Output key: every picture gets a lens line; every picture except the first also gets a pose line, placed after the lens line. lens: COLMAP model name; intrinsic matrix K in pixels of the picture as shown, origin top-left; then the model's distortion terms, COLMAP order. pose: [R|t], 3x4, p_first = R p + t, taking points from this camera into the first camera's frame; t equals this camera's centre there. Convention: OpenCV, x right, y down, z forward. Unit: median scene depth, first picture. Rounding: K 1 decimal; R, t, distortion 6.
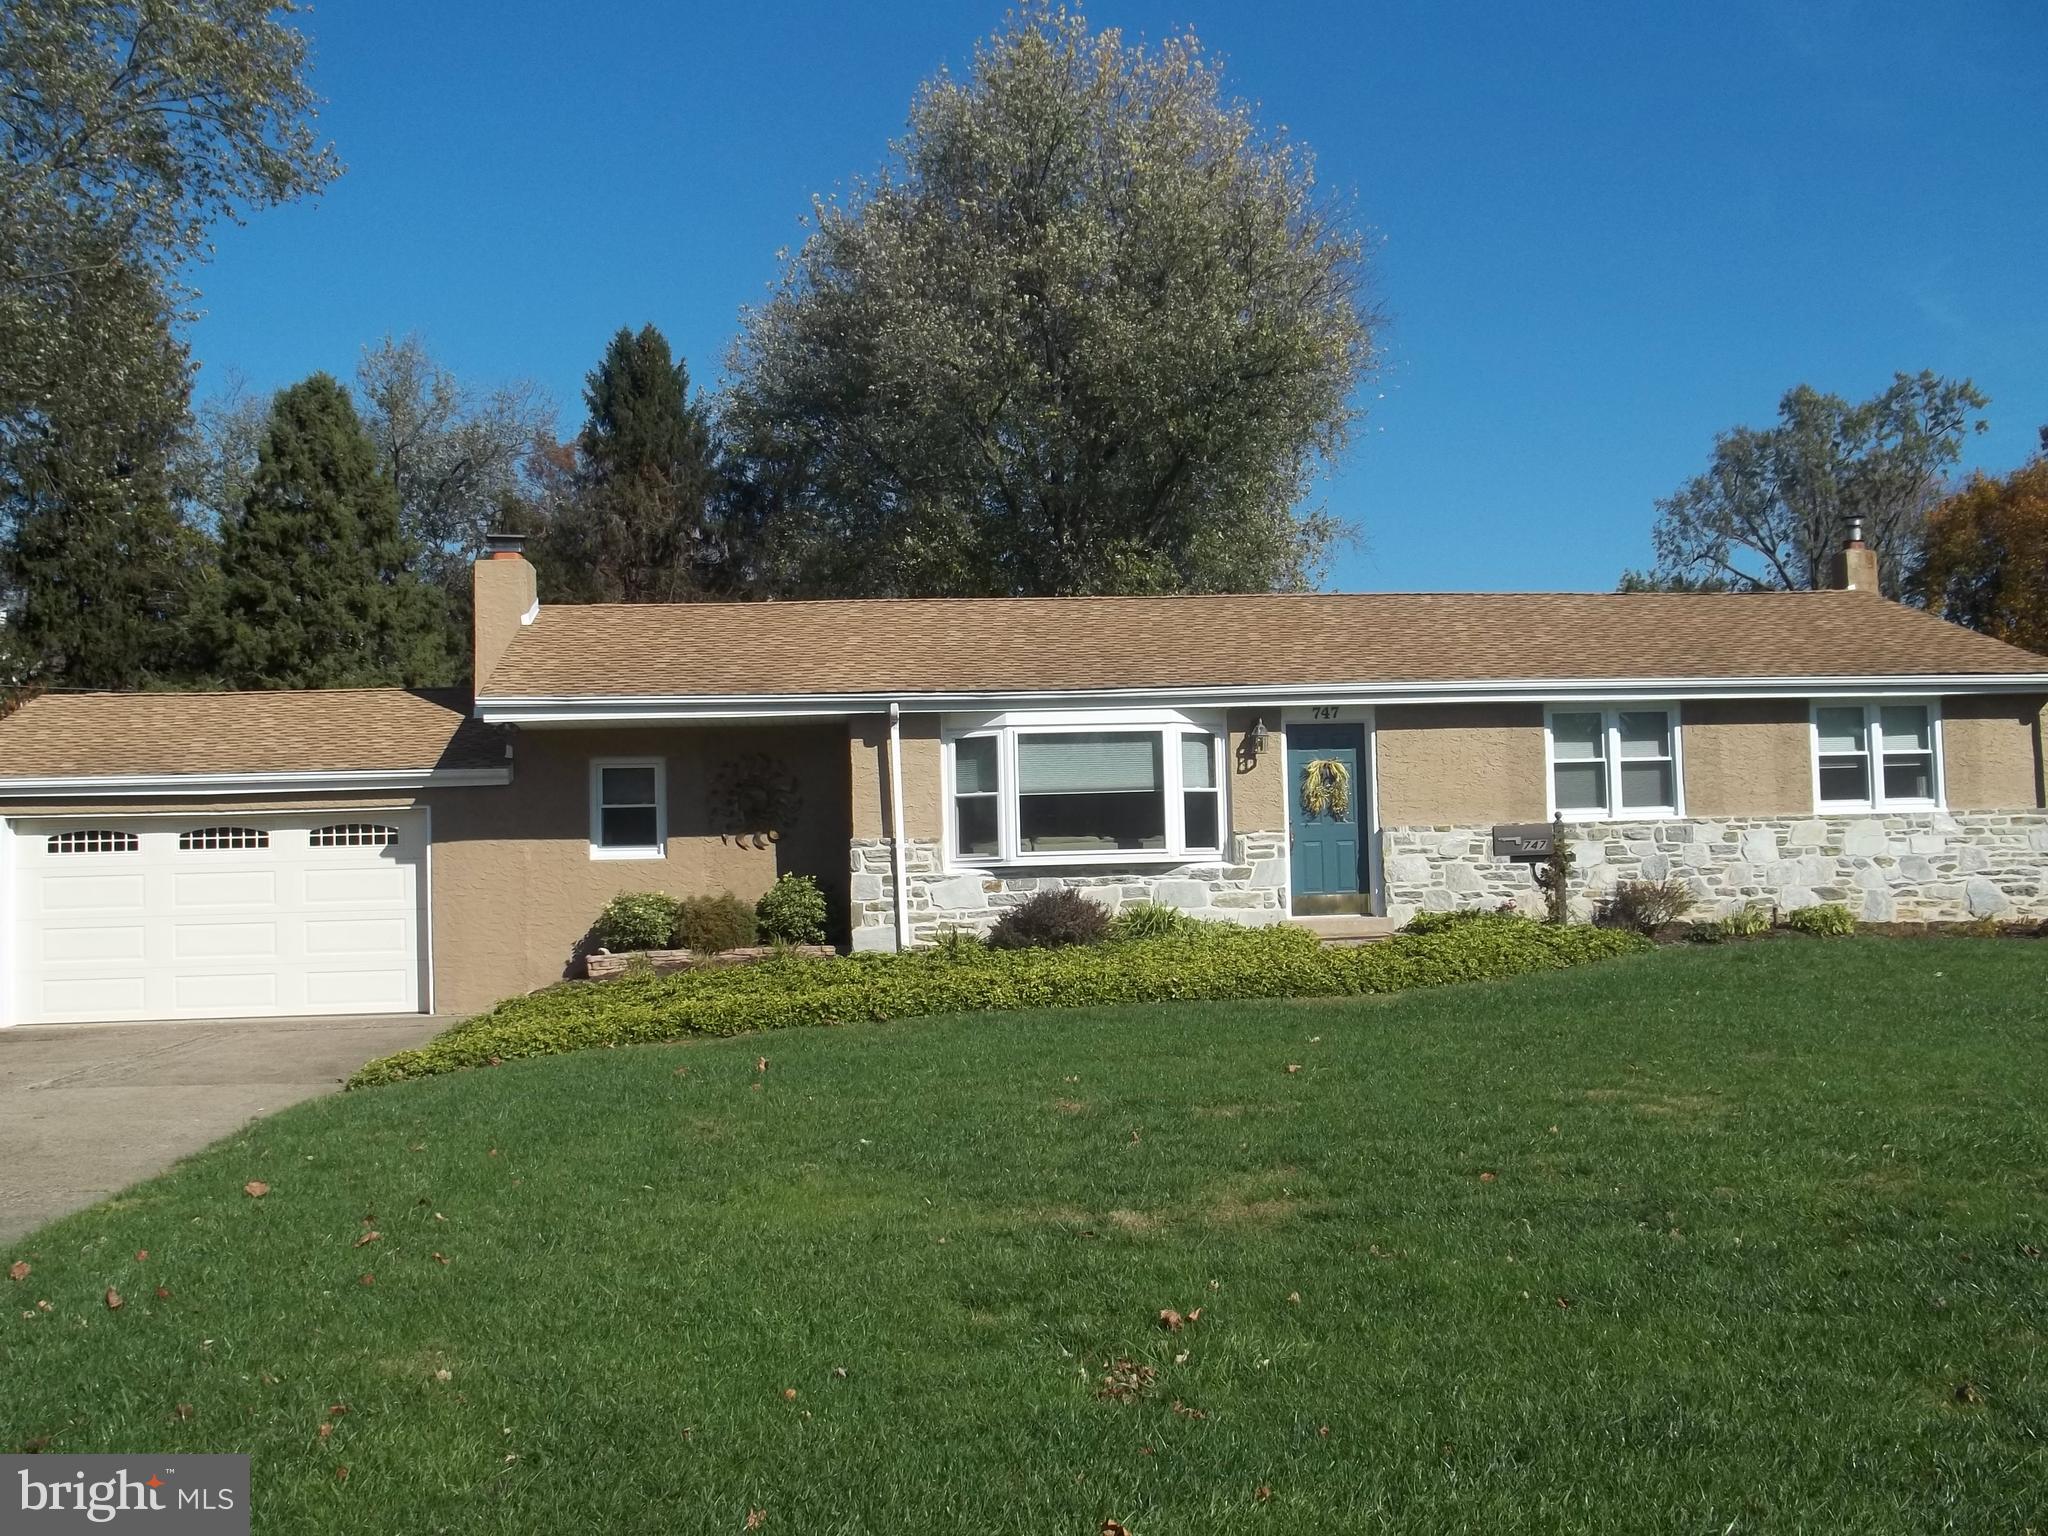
lens RADIAL K [[2008.9, 0, 1017.0], [0, 2008.9, 758.6], [0, 0, 1]] dist [-0.063729, 0.000000]
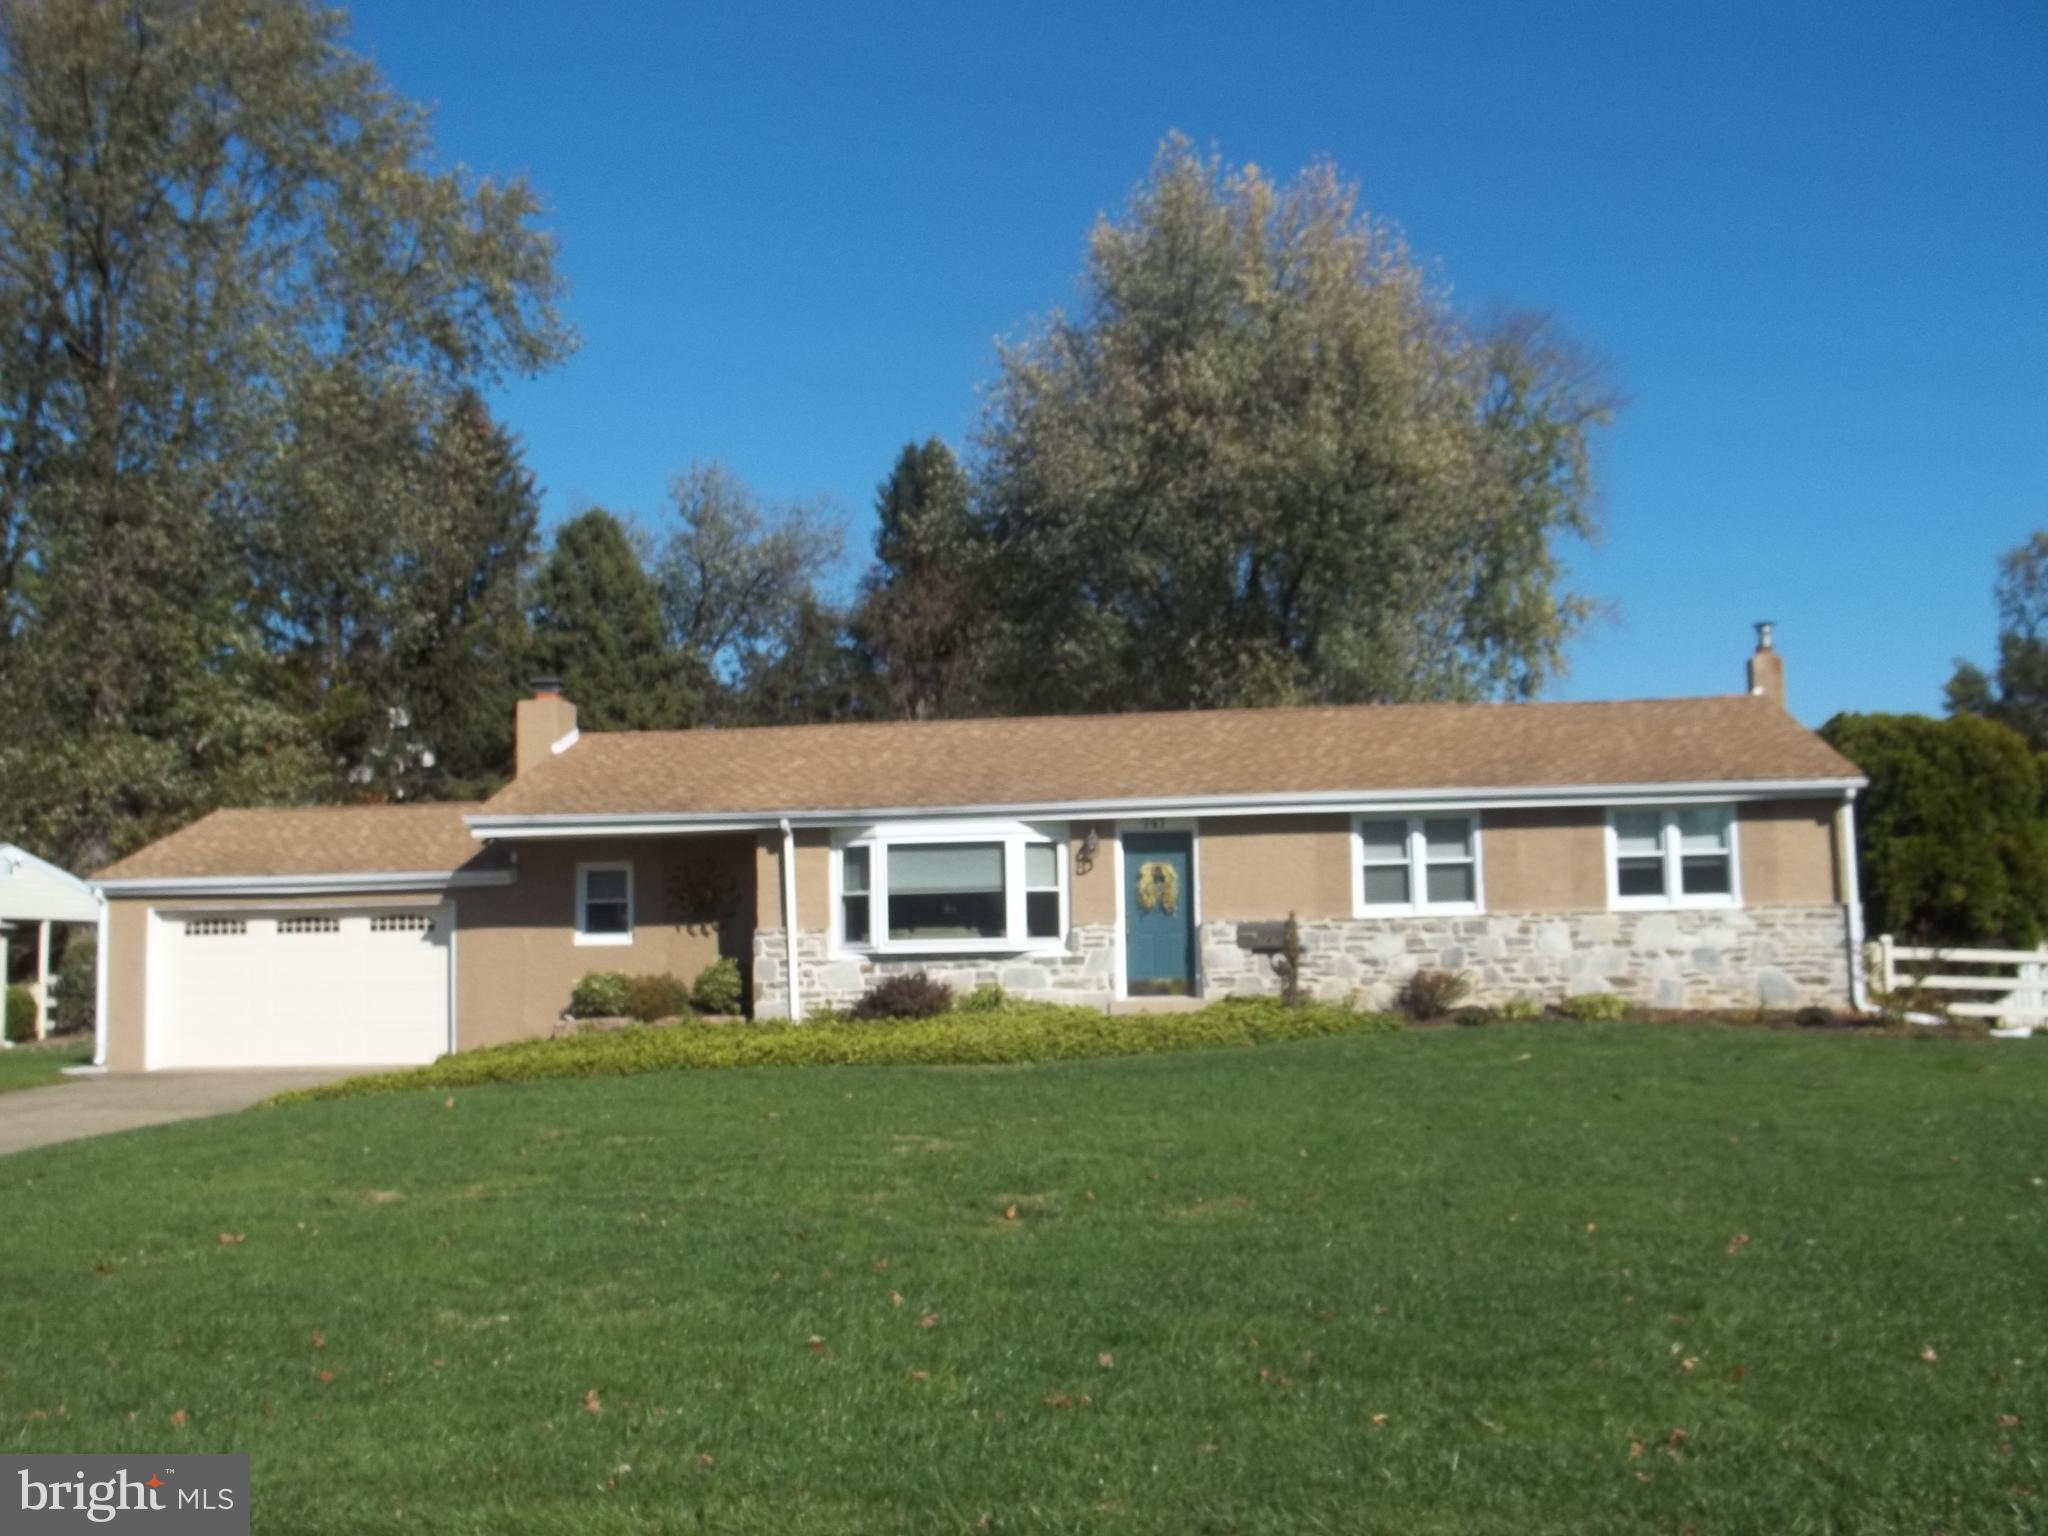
lens RADIAL K [[2008.9, 0, 1017.2], [0, 2008.9, 756.5], [0, 0, 1]] dist [-0.063729, 0.000000]
pose [[0.974839, -0.014568, -0.222434, 0.334884], [0.007216, 0.999402, -0.033830, -0.022149], [0.222794, 0.031373, 0.974361, -0.157420]]
